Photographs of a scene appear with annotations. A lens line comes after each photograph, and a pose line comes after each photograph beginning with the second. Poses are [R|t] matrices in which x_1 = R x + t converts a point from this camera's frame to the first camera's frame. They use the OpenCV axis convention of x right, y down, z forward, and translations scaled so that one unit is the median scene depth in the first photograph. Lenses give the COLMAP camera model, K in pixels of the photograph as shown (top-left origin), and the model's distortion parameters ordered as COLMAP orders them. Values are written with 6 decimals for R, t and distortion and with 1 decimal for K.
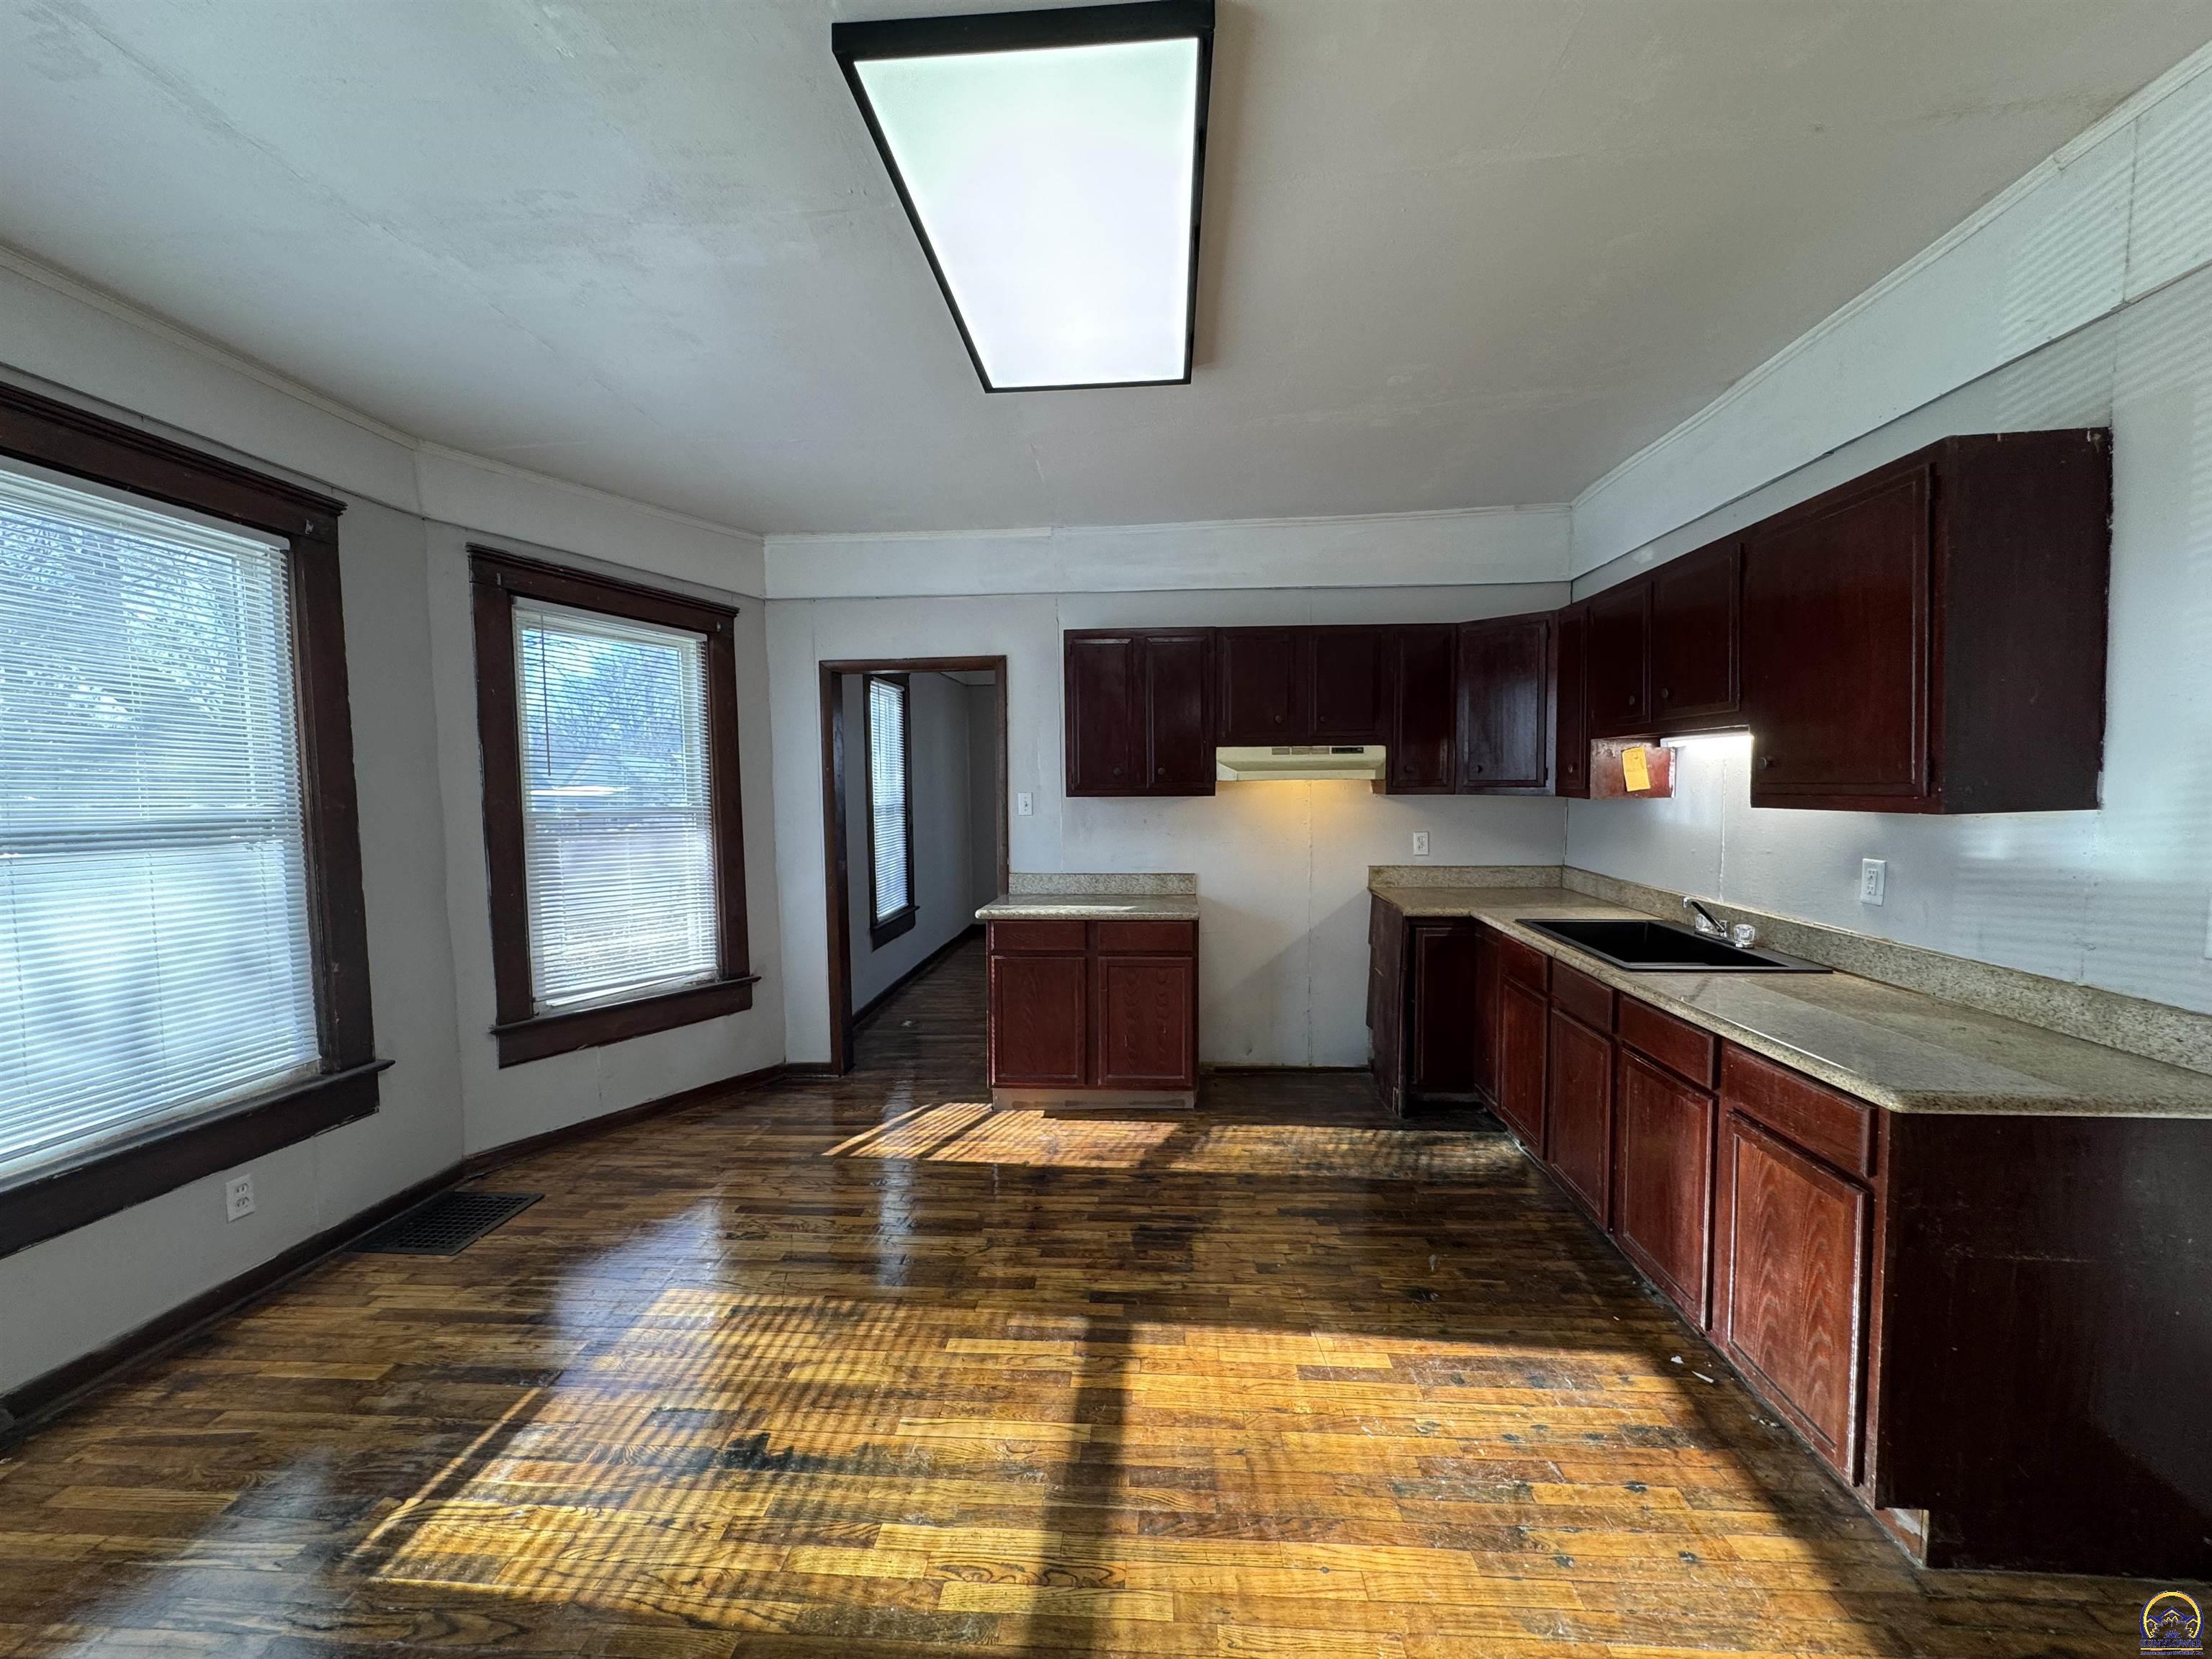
lens RADIAL K [[887.5, 0, 1111.7], [0, 887.5, 830.3], [0, 0, 1]] dist [-0.002169, 0.000164]
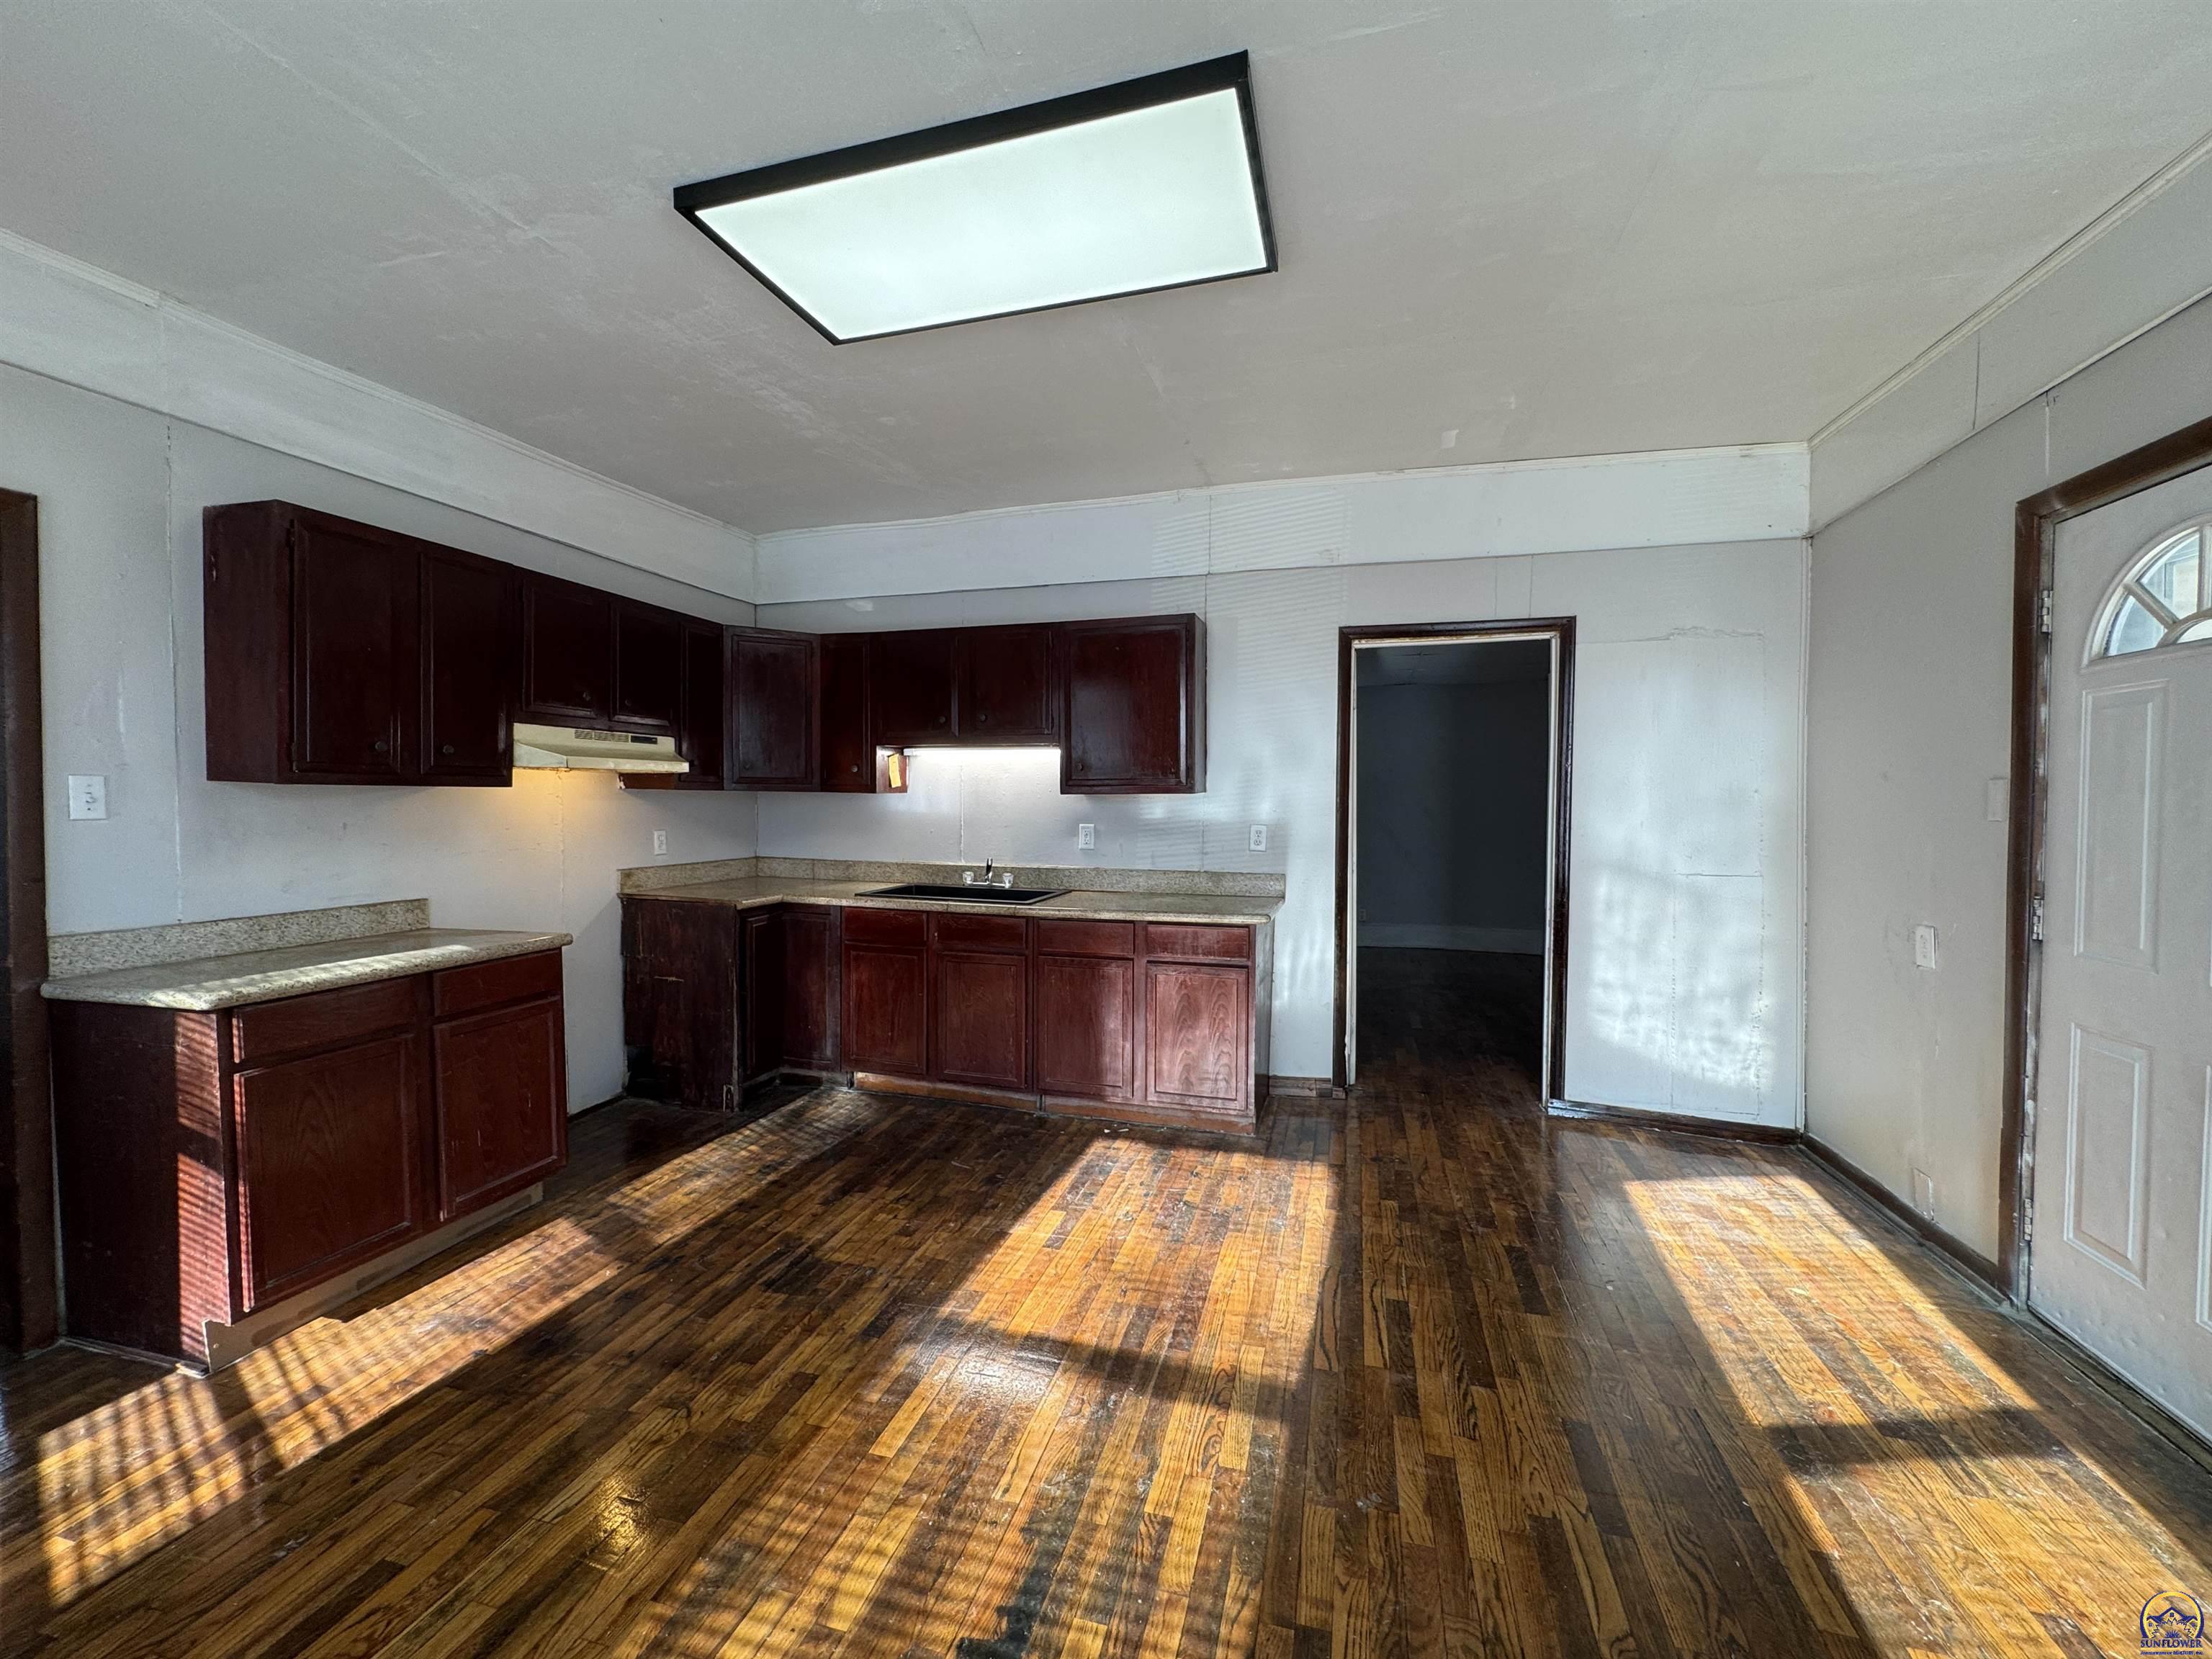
lens RADIAL K [[887.5, 0, 1103.0], [0, 887.5, 827.2], [0, 0, 1]] dist [-0.002169, 0.000164]
pose [[0.210972, -0.021755, 0.977250, -0.849115], [0.049499, 0.998707, 0.011547, 0.019544], [-0.976238, 0.045936, 0.211777, 0.574059]]
